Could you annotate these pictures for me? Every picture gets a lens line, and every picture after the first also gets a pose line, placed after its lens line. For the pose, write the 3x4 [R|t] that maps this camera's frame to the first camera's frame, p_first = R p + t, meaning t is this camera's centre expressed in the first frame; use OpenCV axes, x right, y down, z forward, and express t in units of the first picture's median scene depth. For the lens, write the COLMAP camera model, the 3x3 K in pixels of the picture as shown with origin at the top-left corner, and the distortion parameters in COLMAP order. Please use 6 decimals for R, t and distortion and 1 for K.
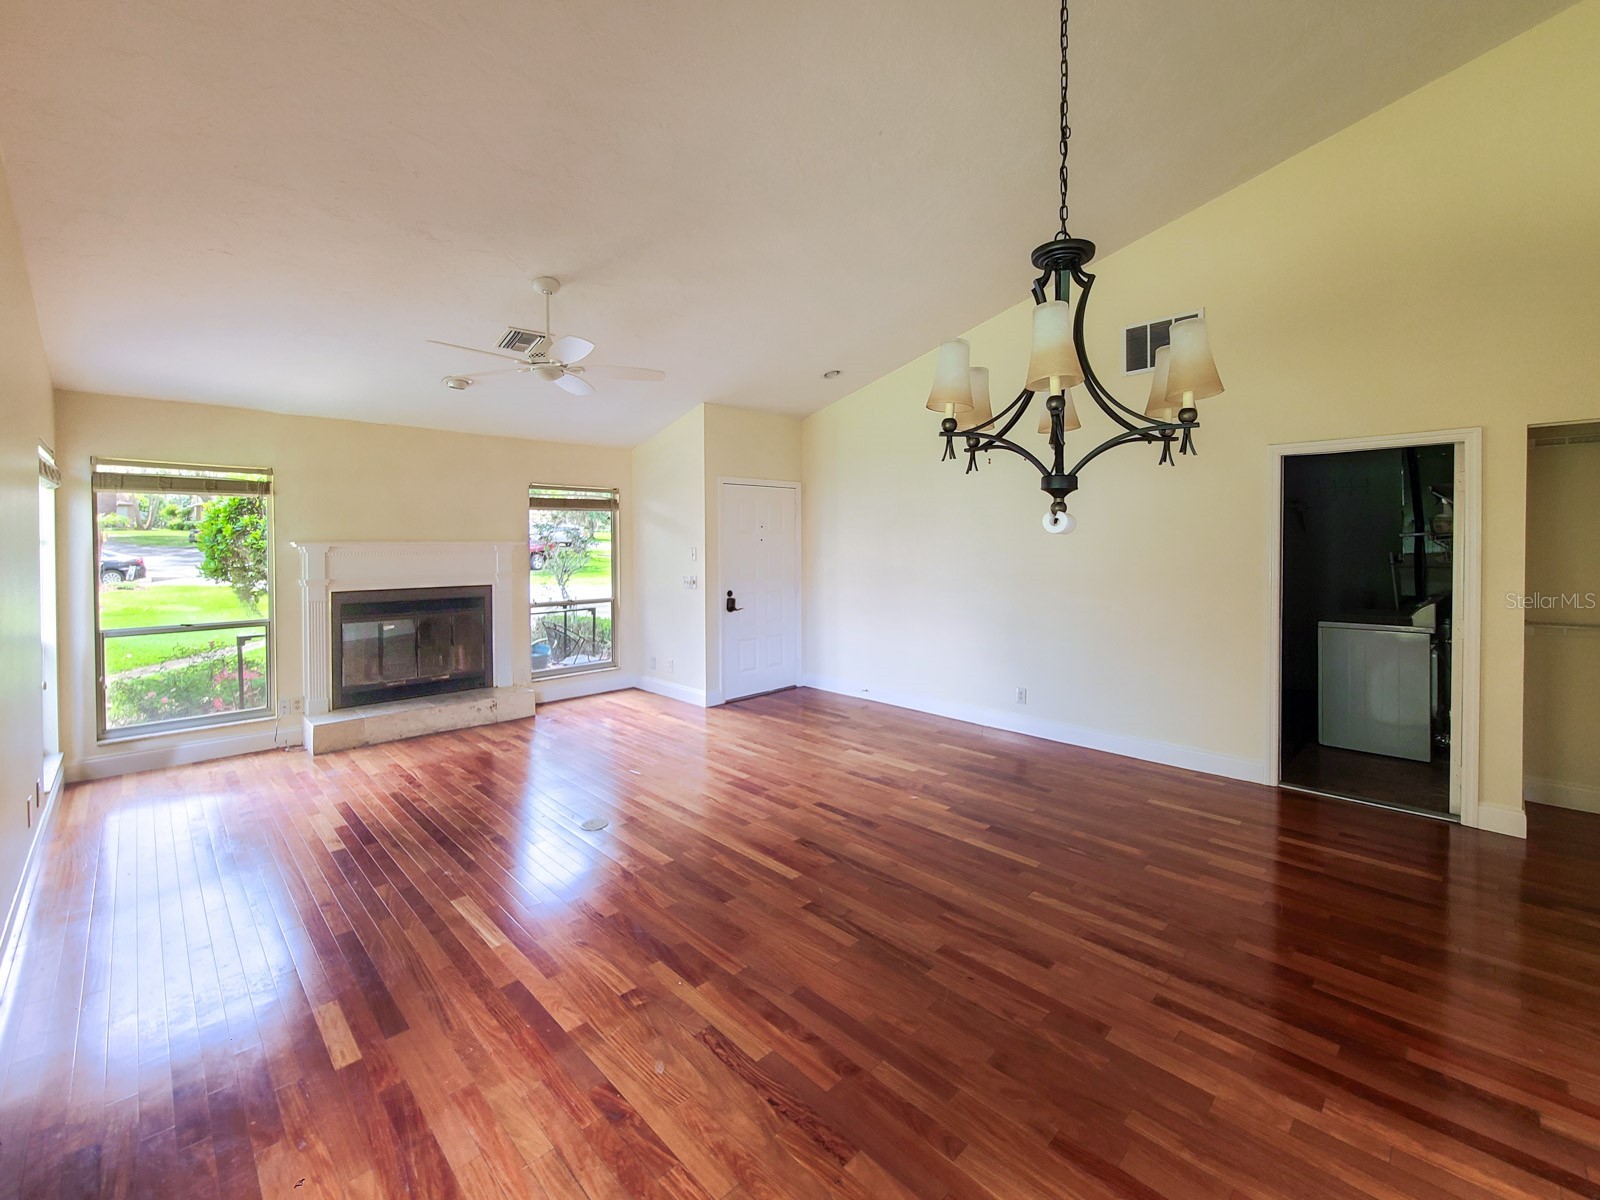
lens RADIAL K [[674.6, 0, 800.6], [0, 674.6, 598.6], [0, 0, 1]] dist [-0.000883, -0.001065]
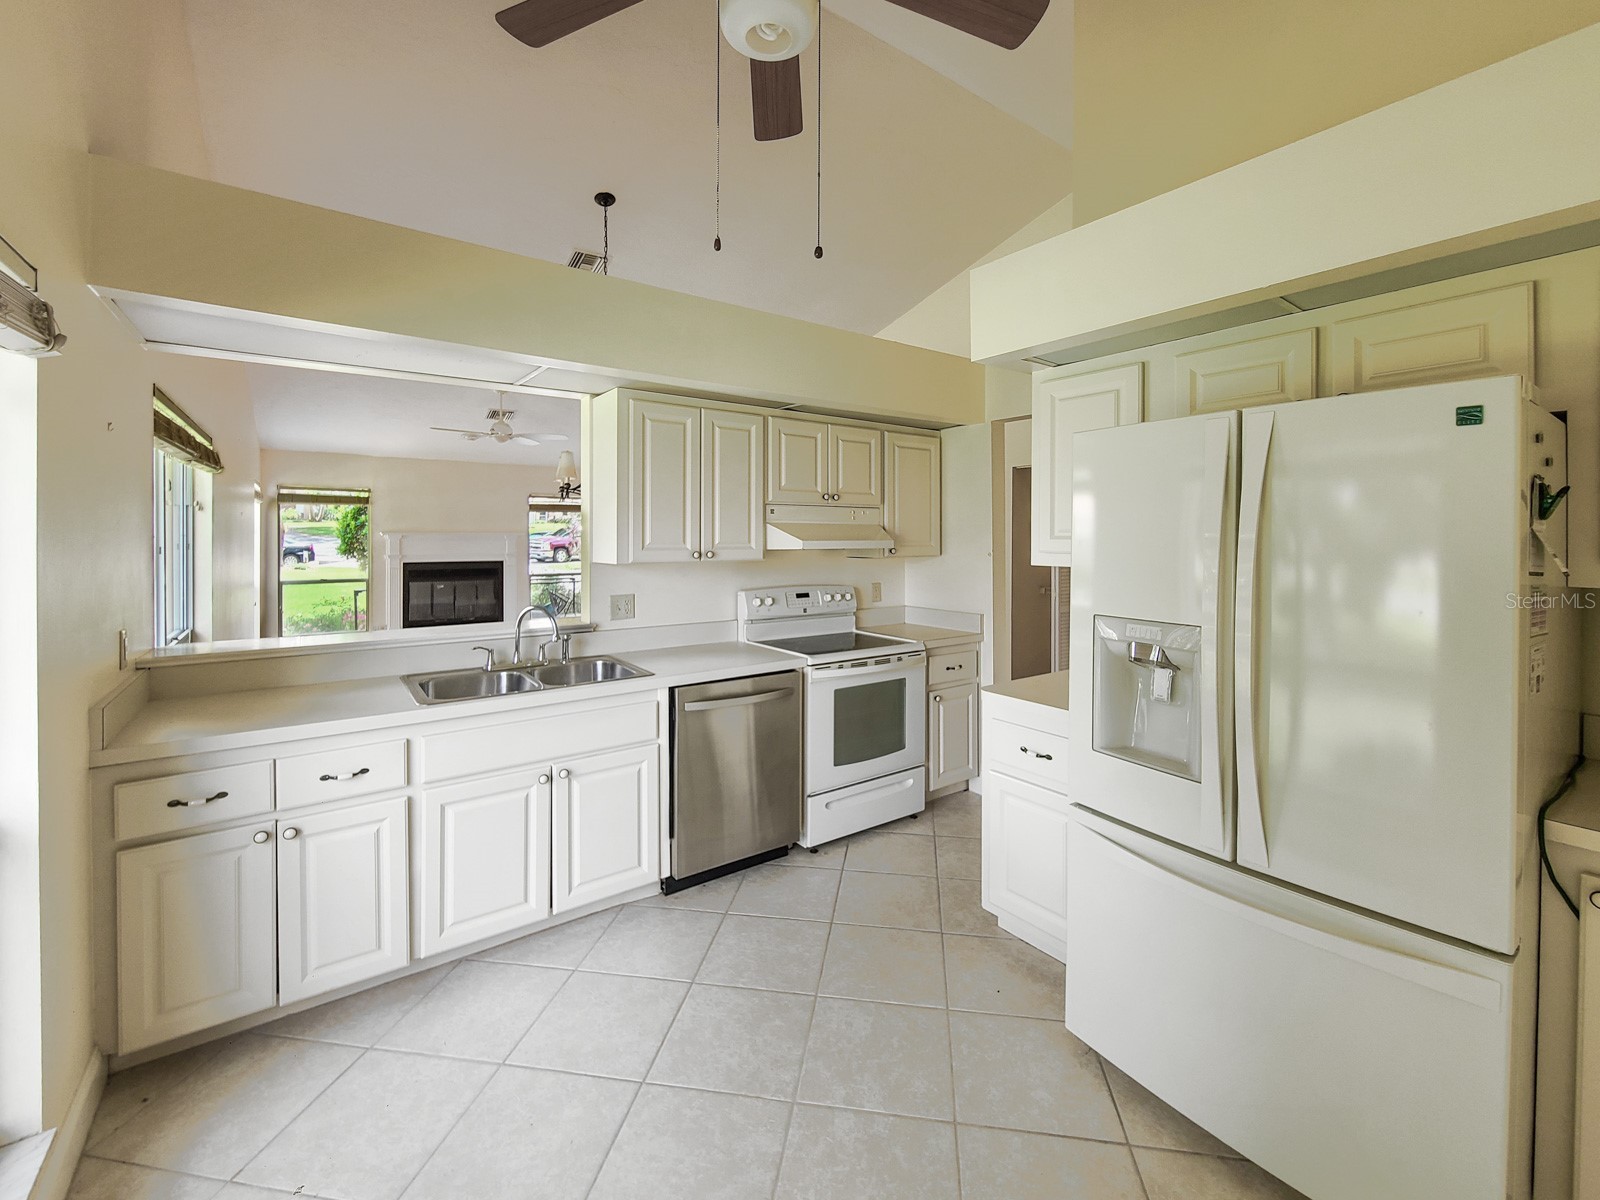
lens RADIAL K [[674.6, 0, 796.6], [0, 674.6, 589.6], [0, 0, 1]] dist [-0.000883, -0.001065]
pose [[0.987981, 0.016879, -0.153650, 0.458949], [-0.017061, 0.999854, 0.000135, 0.034665], [0.153630, 0.002488, 0.988125, -0.435638]]
